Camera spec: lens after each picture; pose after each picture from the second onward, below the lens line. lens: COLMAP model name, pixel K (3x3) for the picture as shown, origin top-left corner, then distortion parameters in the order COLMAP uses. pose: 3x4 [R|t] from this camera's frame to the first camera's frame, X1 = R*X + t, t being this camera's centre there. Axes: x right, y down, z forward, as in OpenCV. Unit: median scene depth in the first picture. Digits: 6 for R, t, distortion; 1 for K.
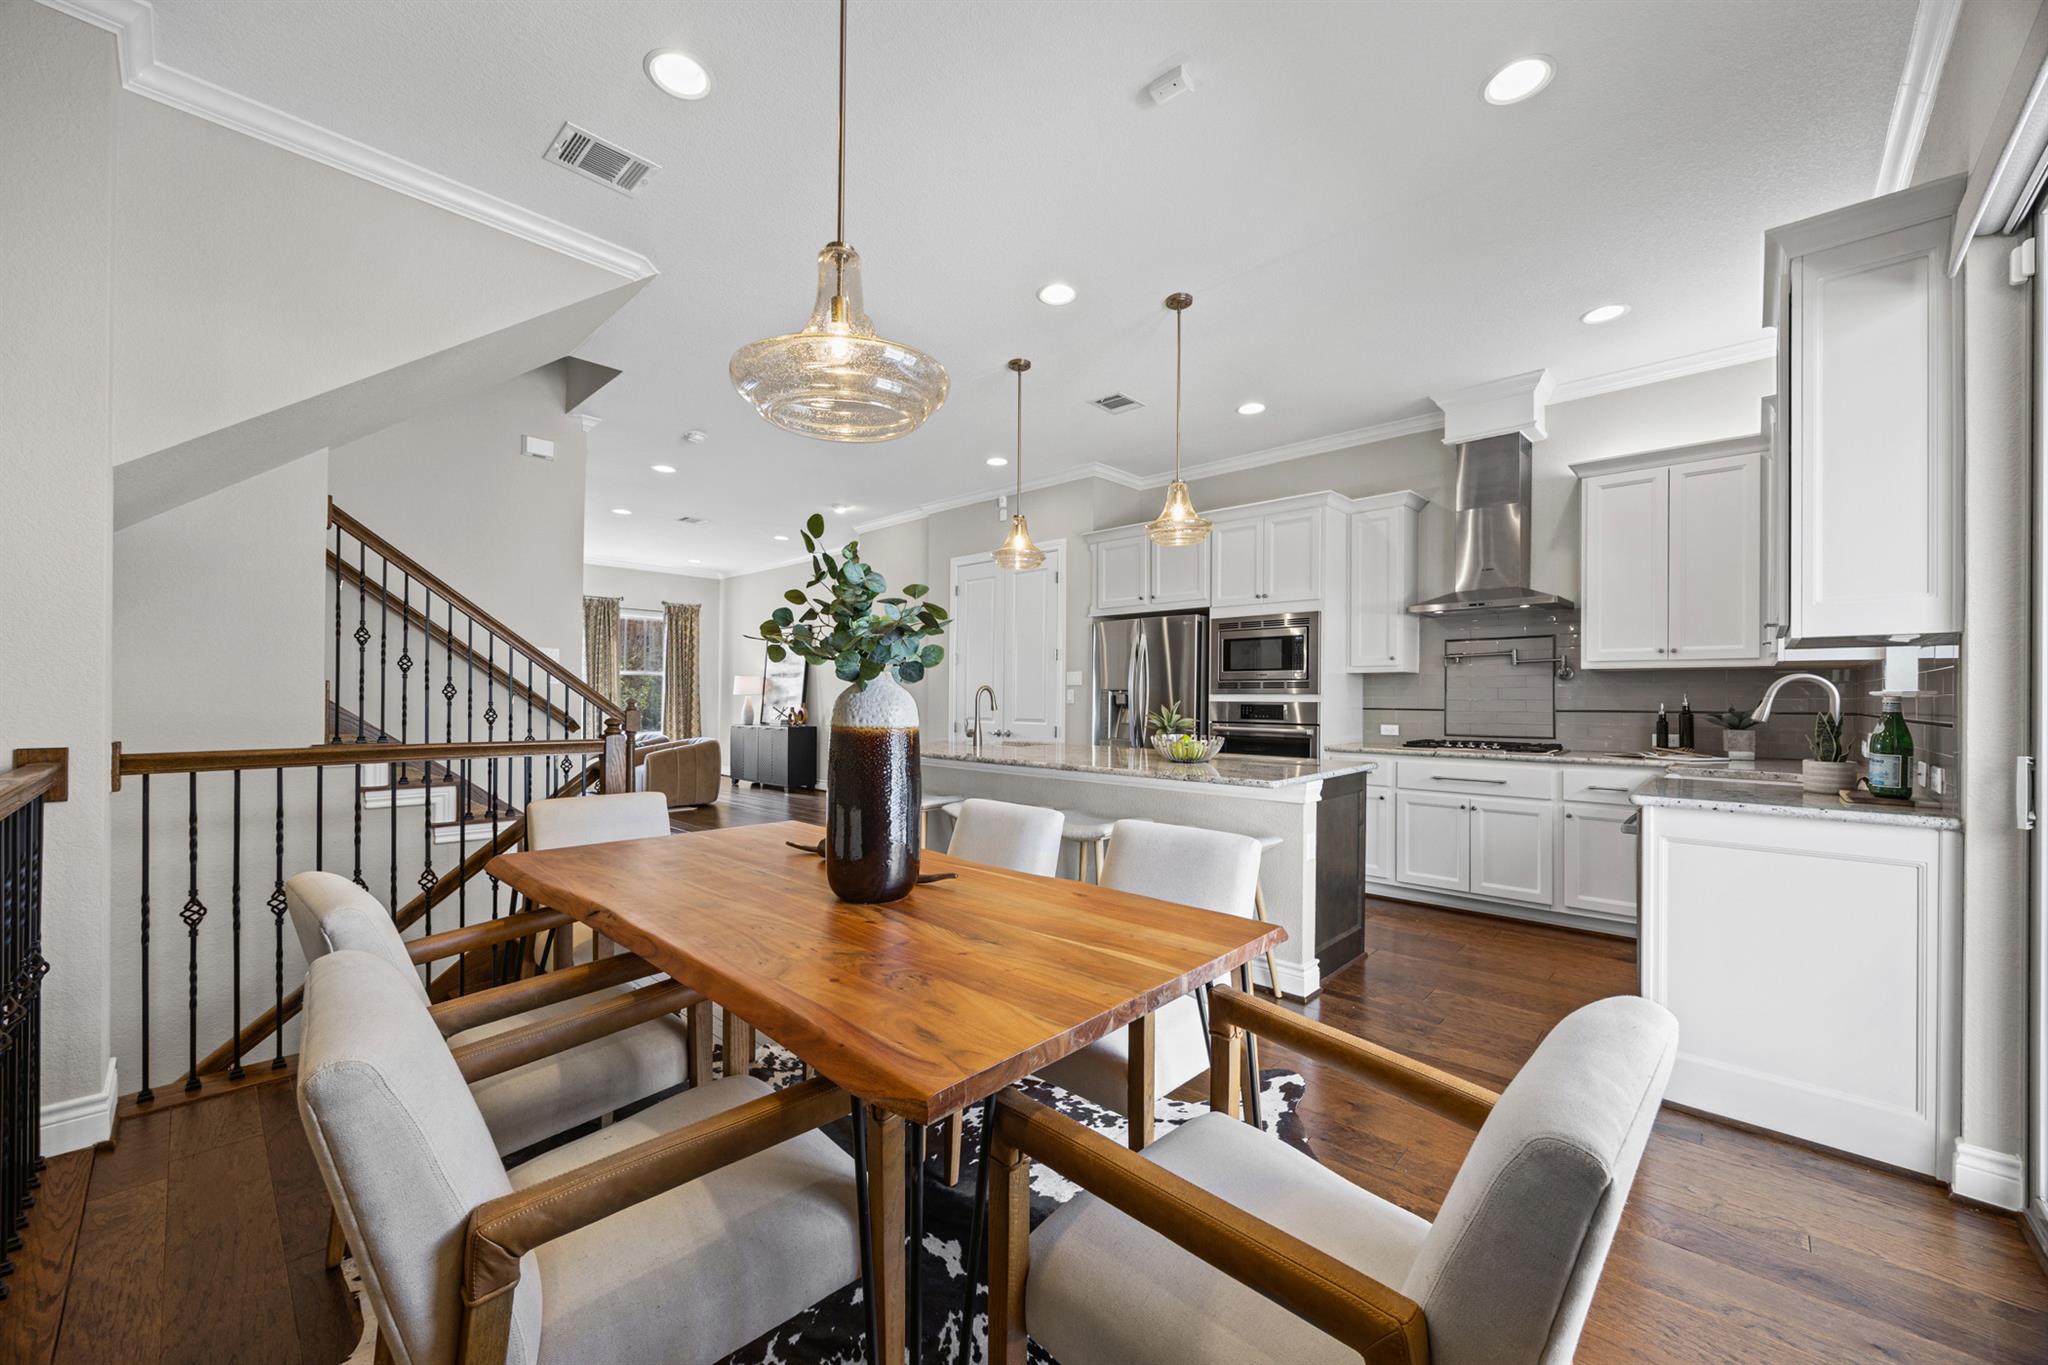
lens RADIAL K [[780.5, 0, 1017.7], [0, 780.5, 699.2], [0, 0, 1]] dist [0.000891, 0.000049]
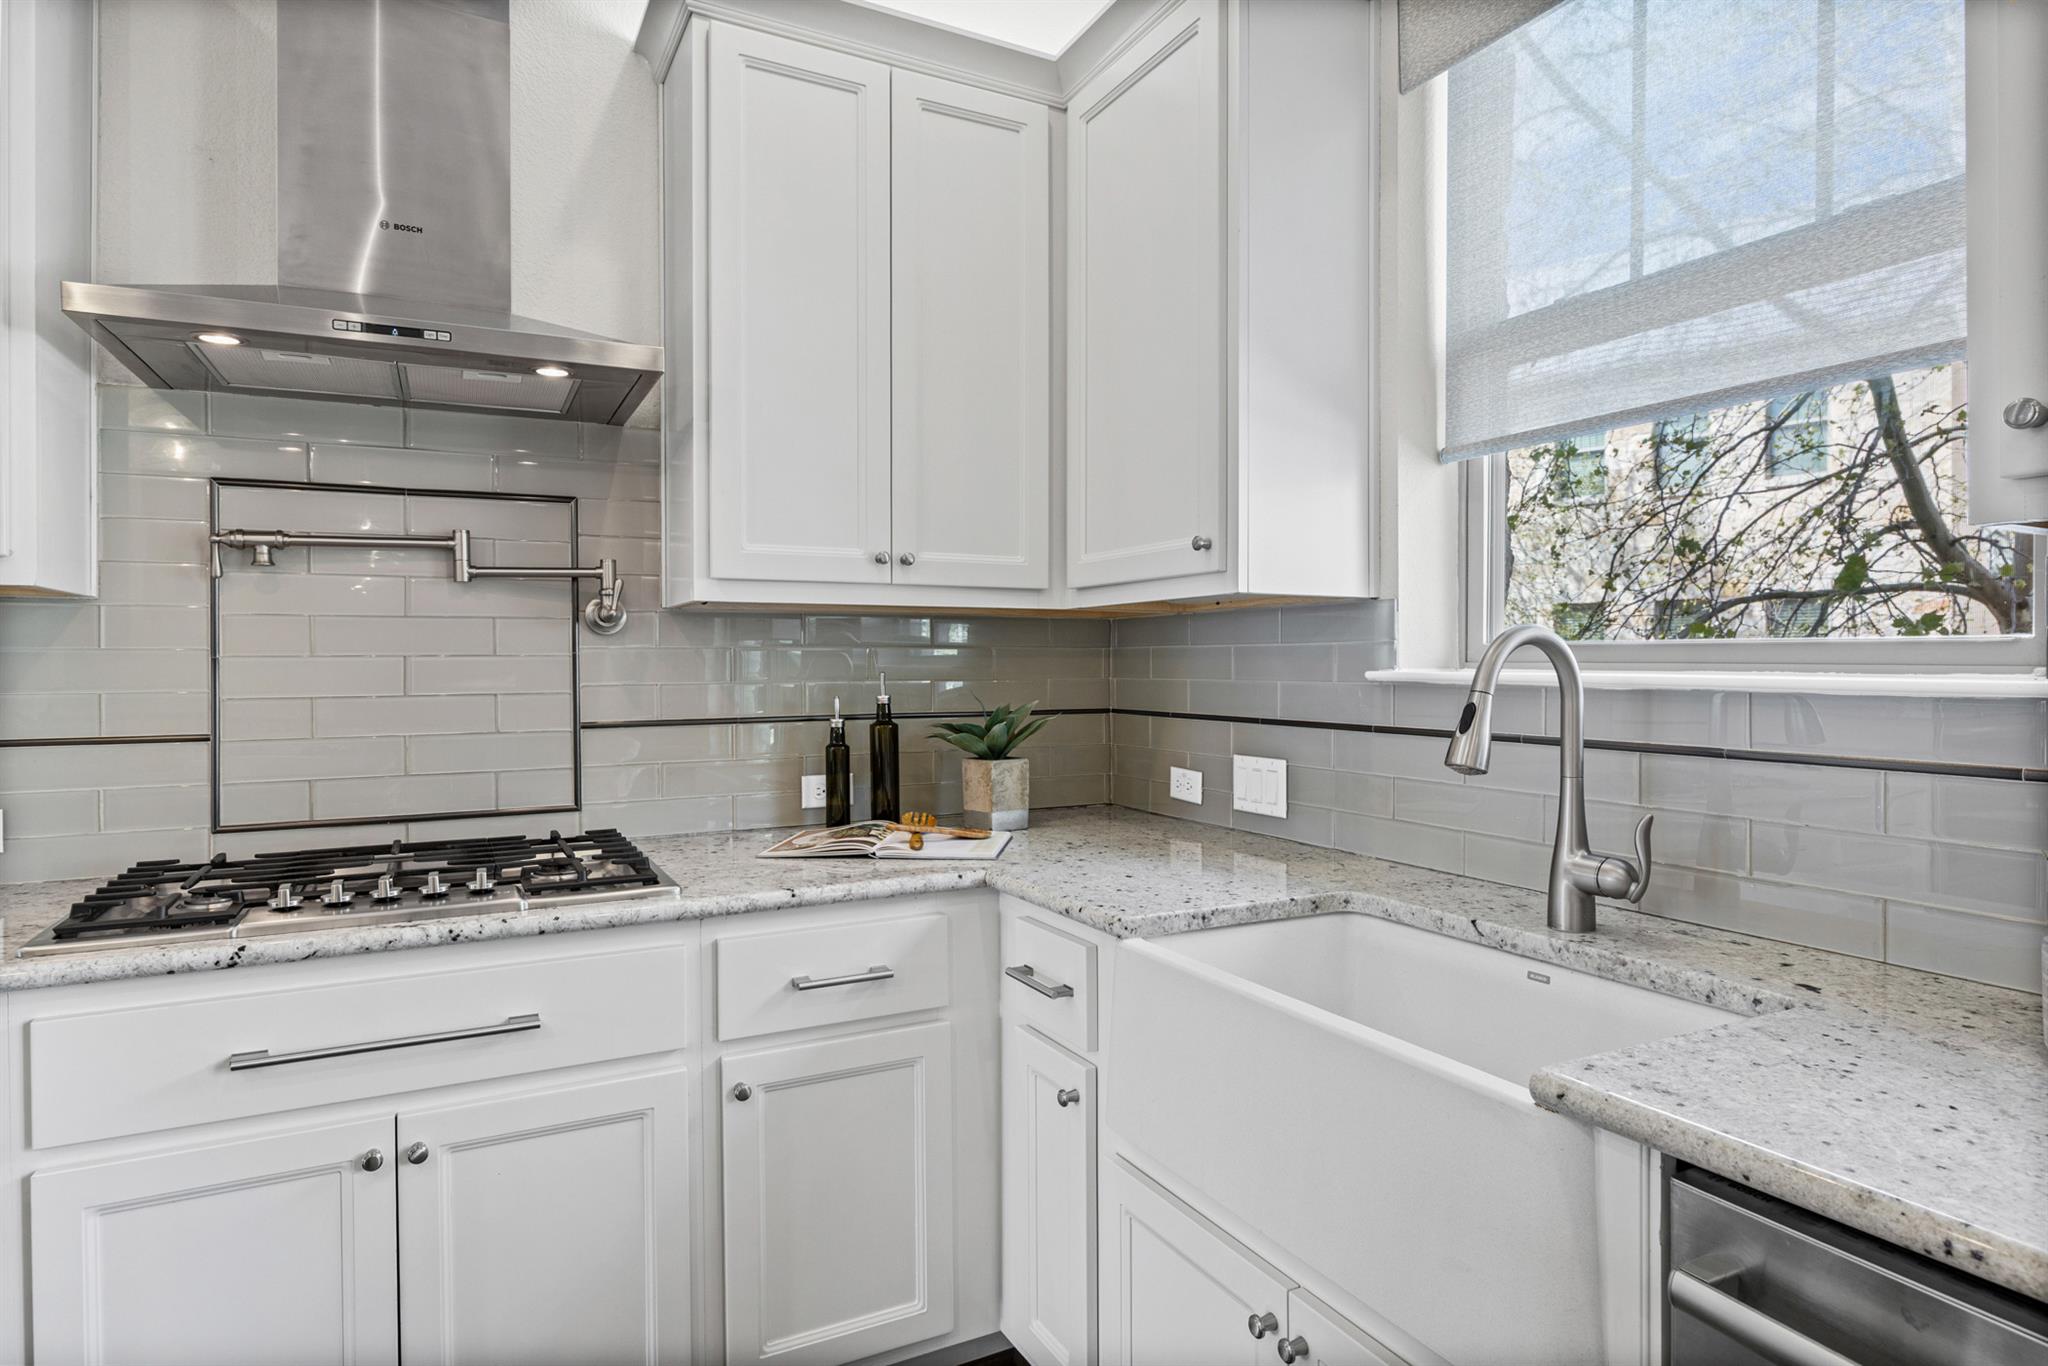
lens RADIAL K [[1134.9, 0, 1024.0], [0, 1134.9, 683.0], [0, 0, 1]] dist [-0.003685, -0.000665]
pose [[0.345106, -0.008020, 0.938529, 0.307343], [0.003301, 0.999968, 0.007331, -0.006138], [-0.938558, 0.000568, 0.345122, 0.671509]]
